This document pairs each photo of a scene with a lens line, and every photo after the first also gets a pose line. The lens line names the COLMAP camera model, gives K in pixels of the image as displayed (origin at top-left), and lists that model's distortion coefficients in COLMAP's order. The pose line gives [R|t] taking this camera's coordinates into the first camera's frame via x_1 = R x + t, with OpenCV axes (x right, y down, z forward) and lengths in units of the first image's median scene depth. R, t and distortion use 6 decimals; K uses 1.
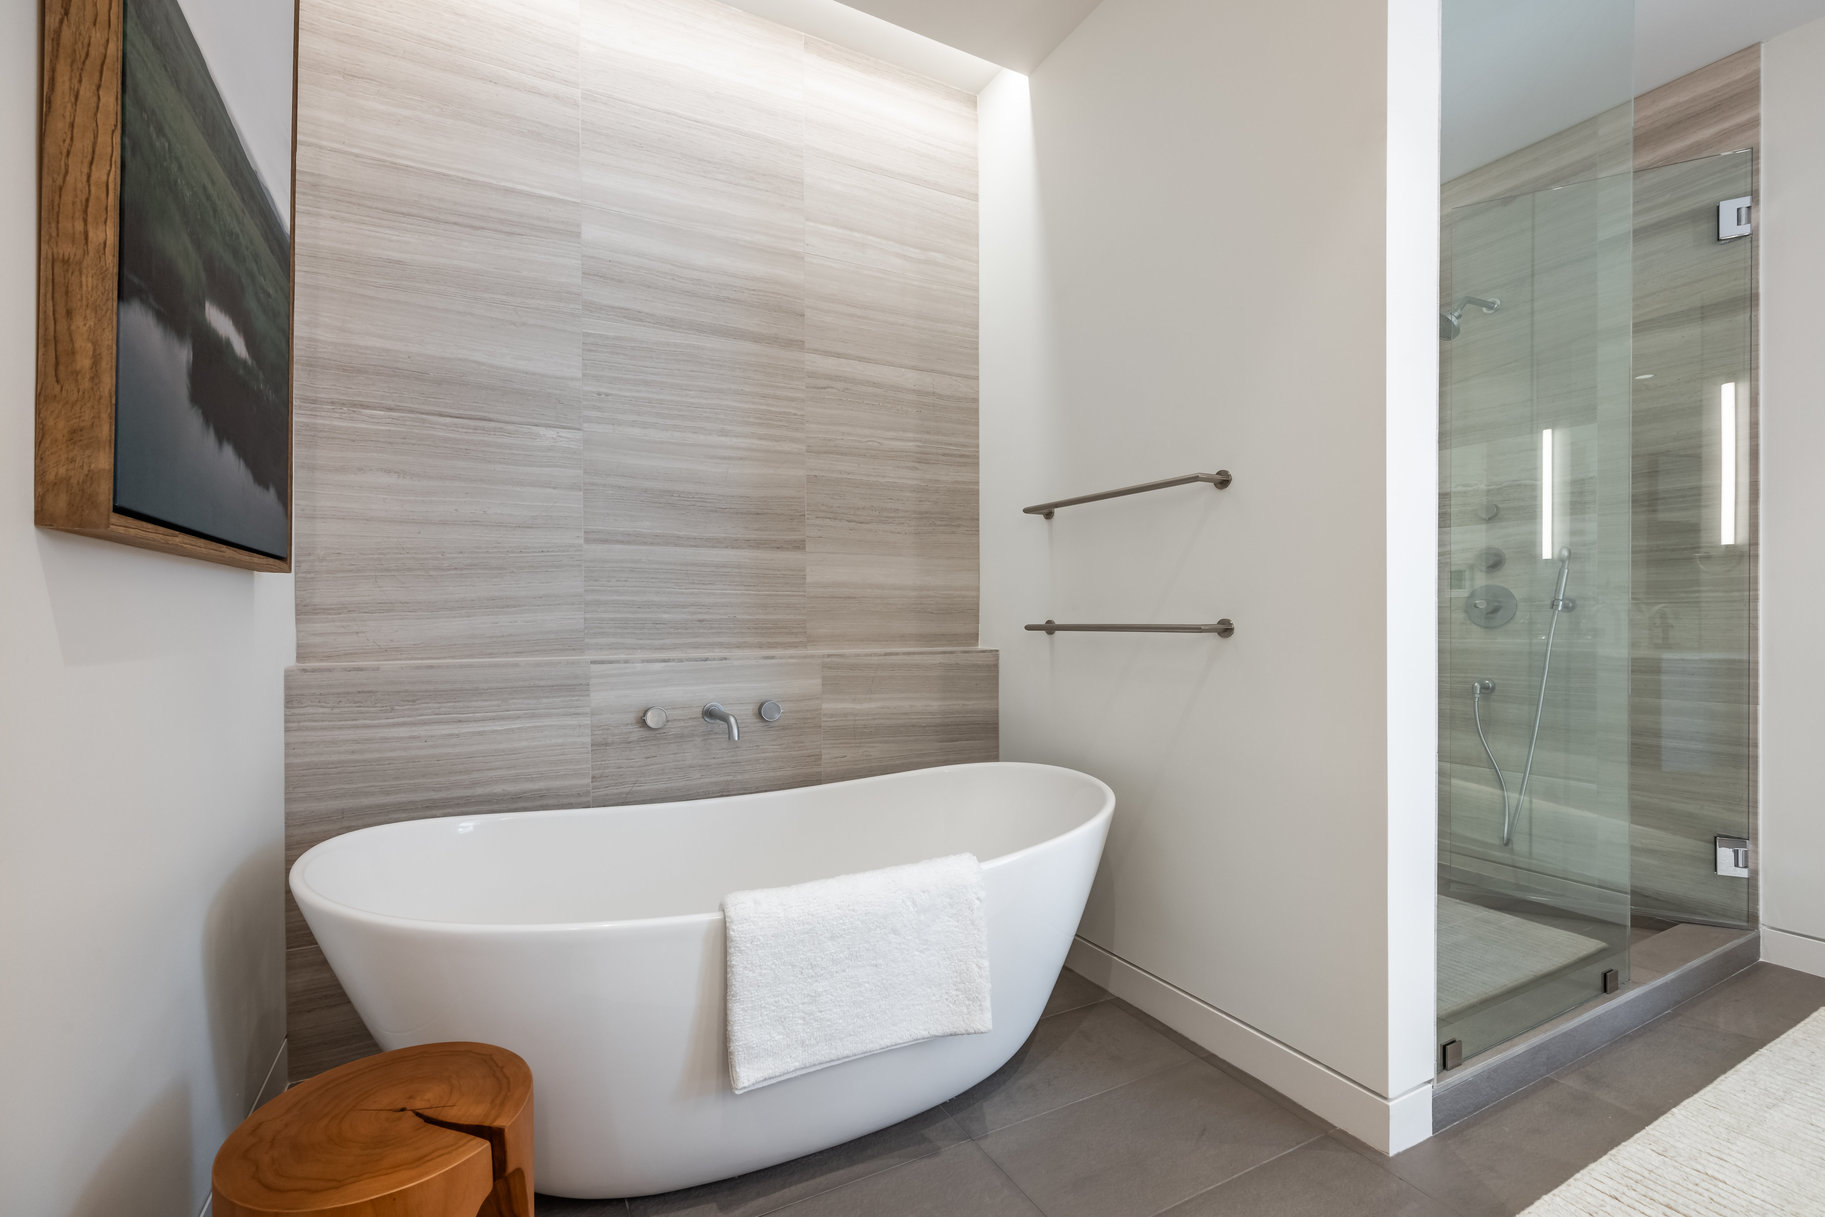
lens RADIAL K [[778.3, 0, 893.7], [0, 778.3, 613.8], [0, 0, 1]] dist [0.010286, -0.000729]
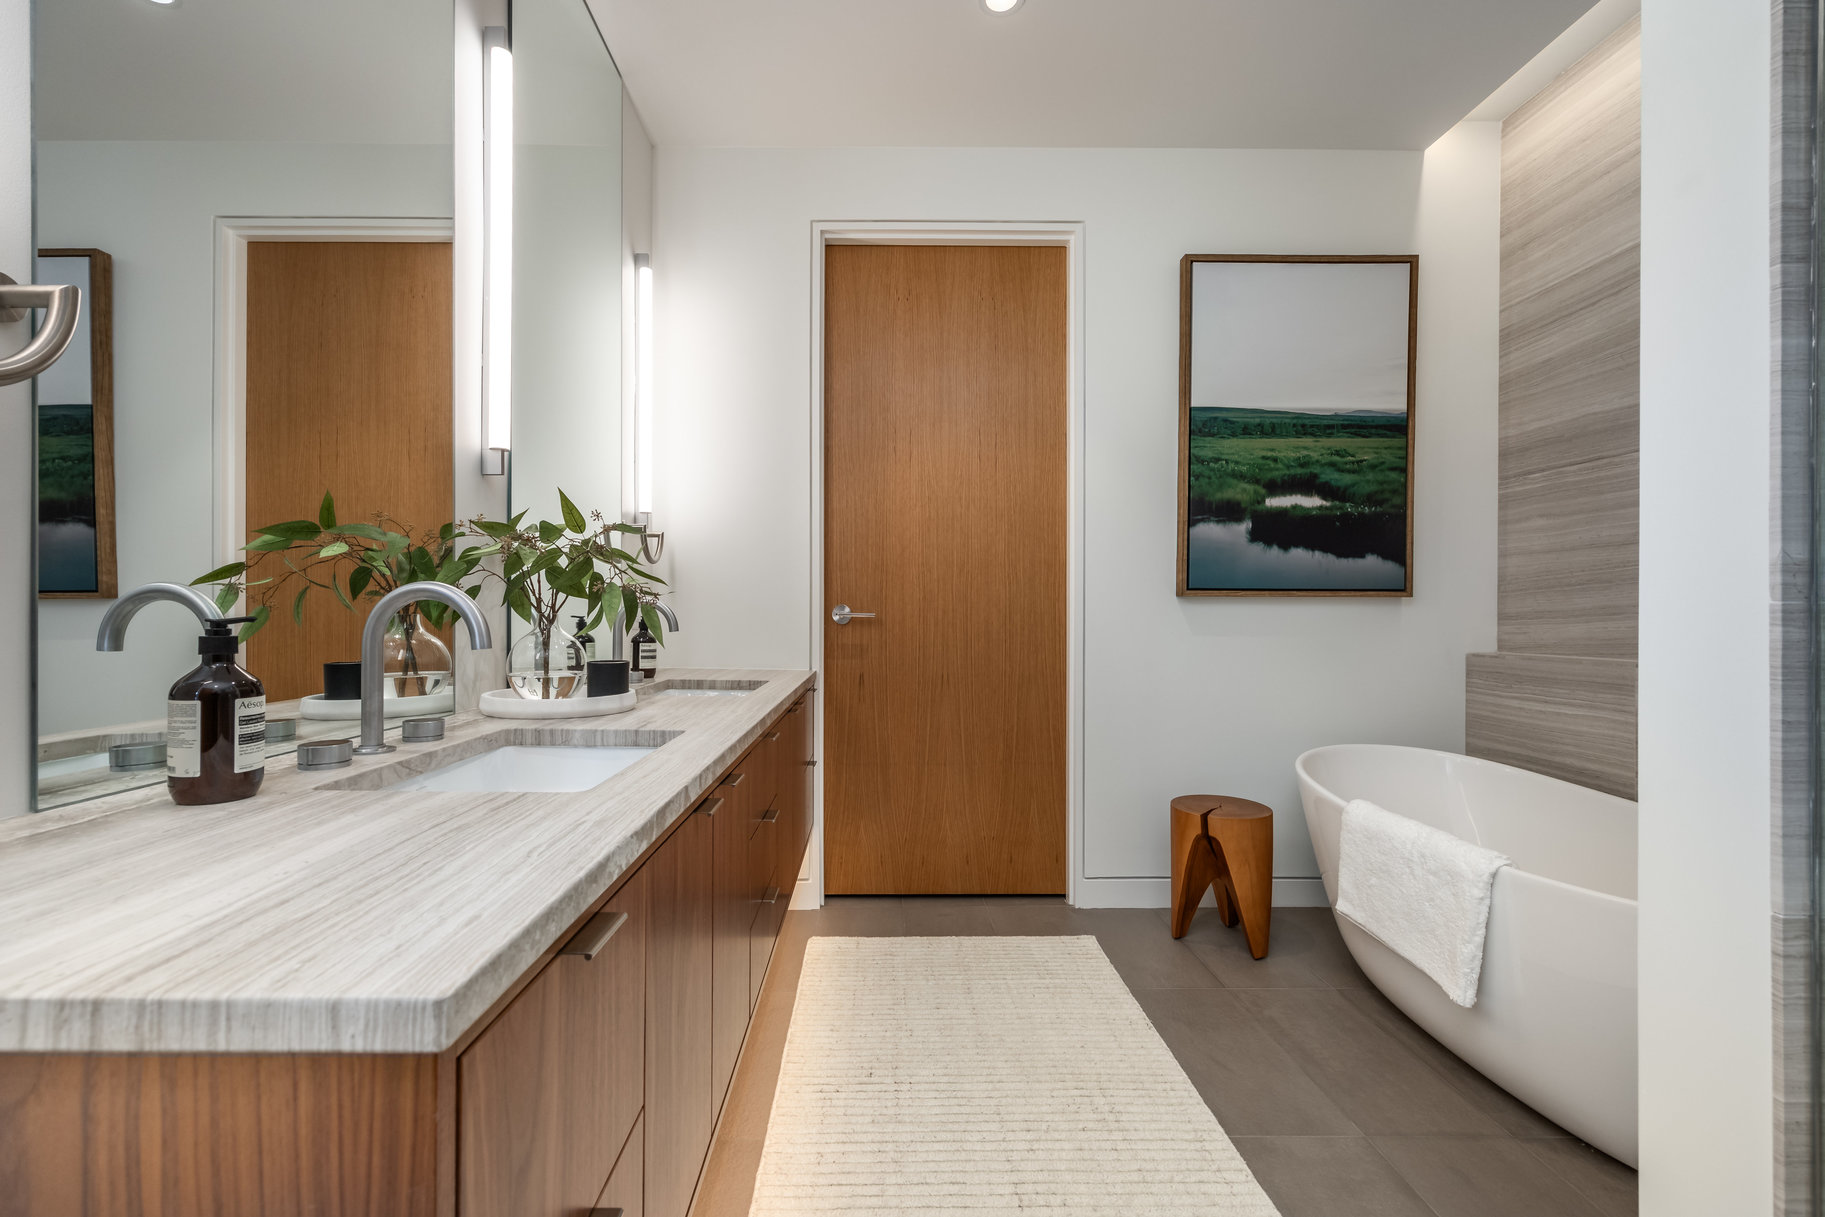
lens RADIAL K [[783.3, 0, 893.2], [0, 783.3, 610.3], [0, 0, 1]] dist [0.004375, -0.000384]
pose [[-0.424200, -0.005666, -0.905551, 1.071173], [0.000089, 0.999980, -0.006298, -0.008122], [0.905569, -0.002753, -0.424191, 0.547513]]
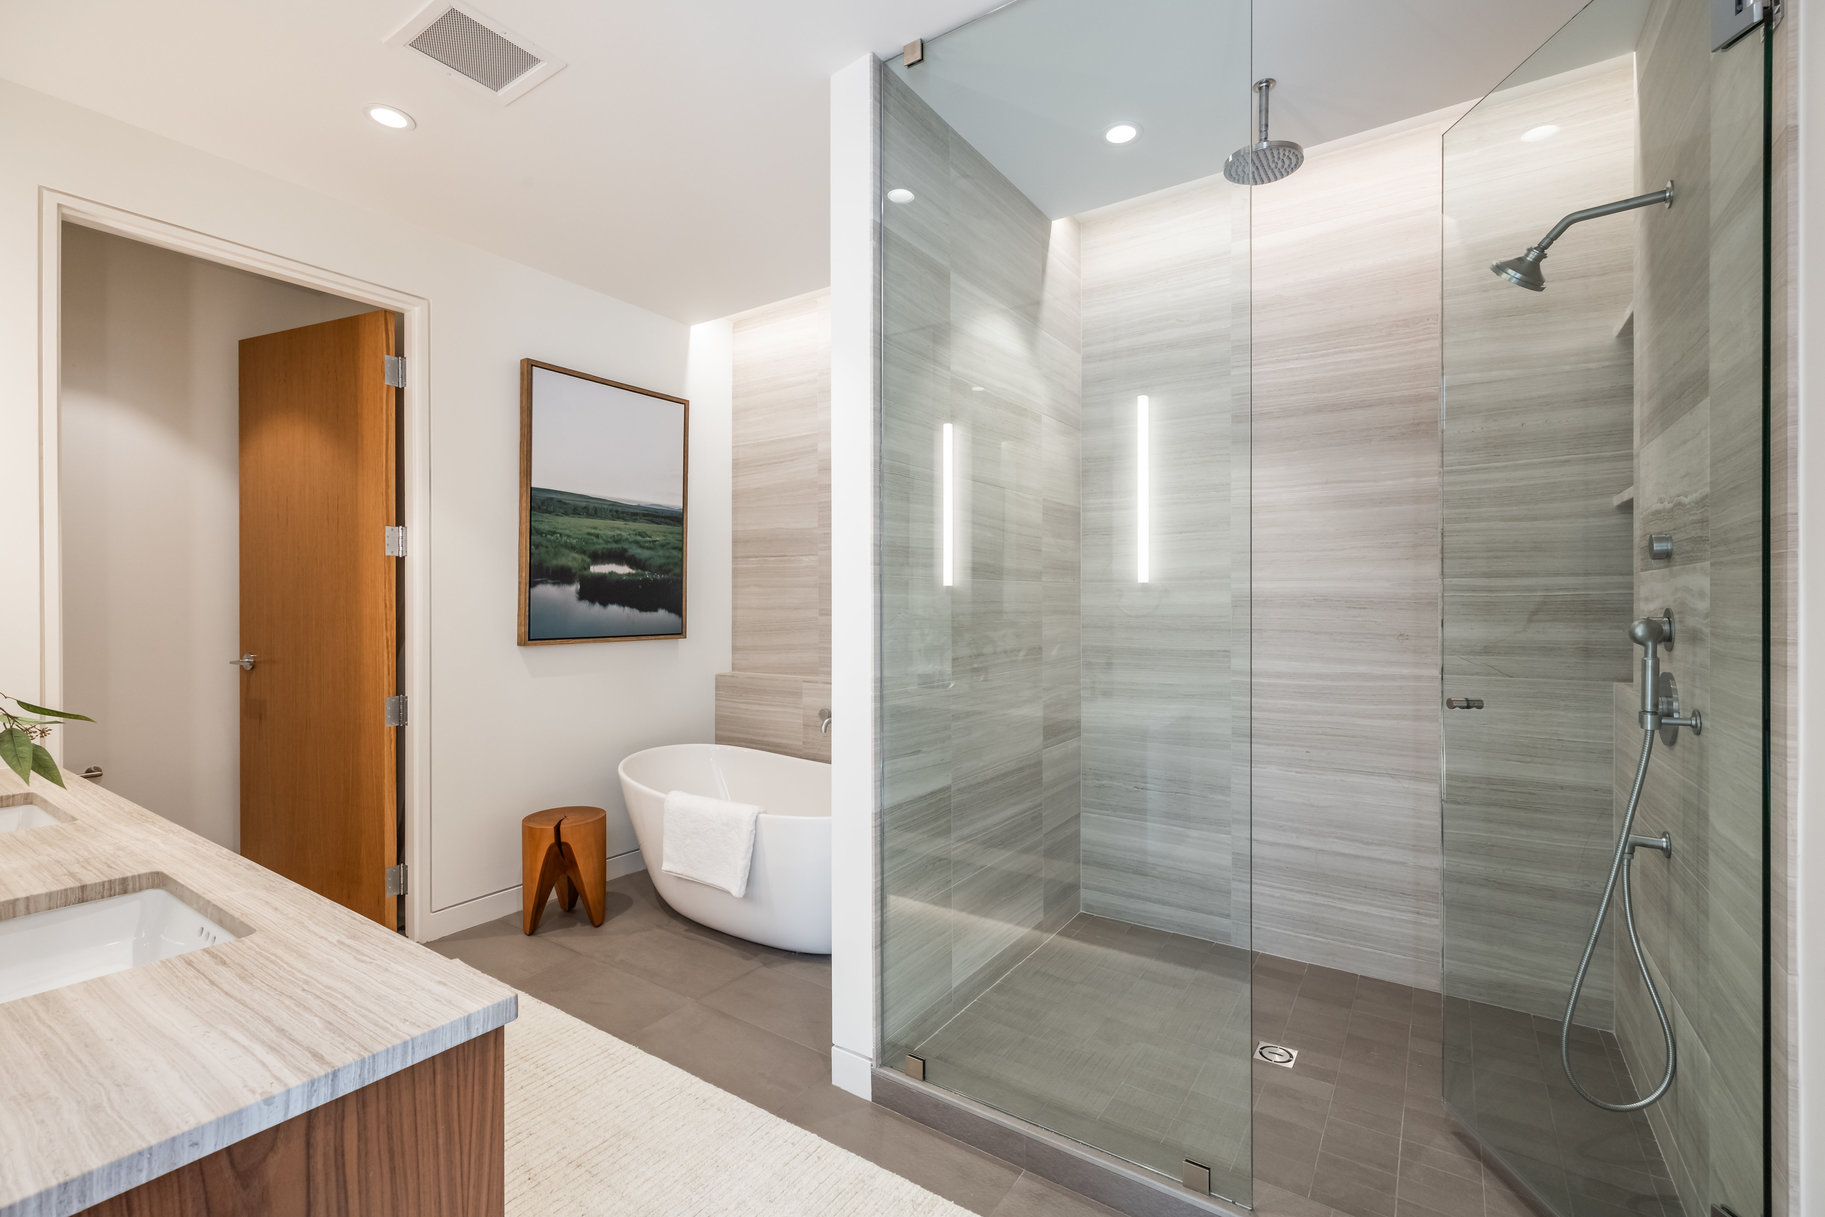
lens RADIAL K [[778.3, 0, 928.4], [0, 778.3, 599.5], [0, 0, 1]] dist [0.010286, -0.000729]
pose [[0.497804, -0.003901, -0.867281, 1.454715], [0.006374, 0.999979, -0.000839, -0.137620], [0.867266, -0.005111, 0.497818, 0.333616]]
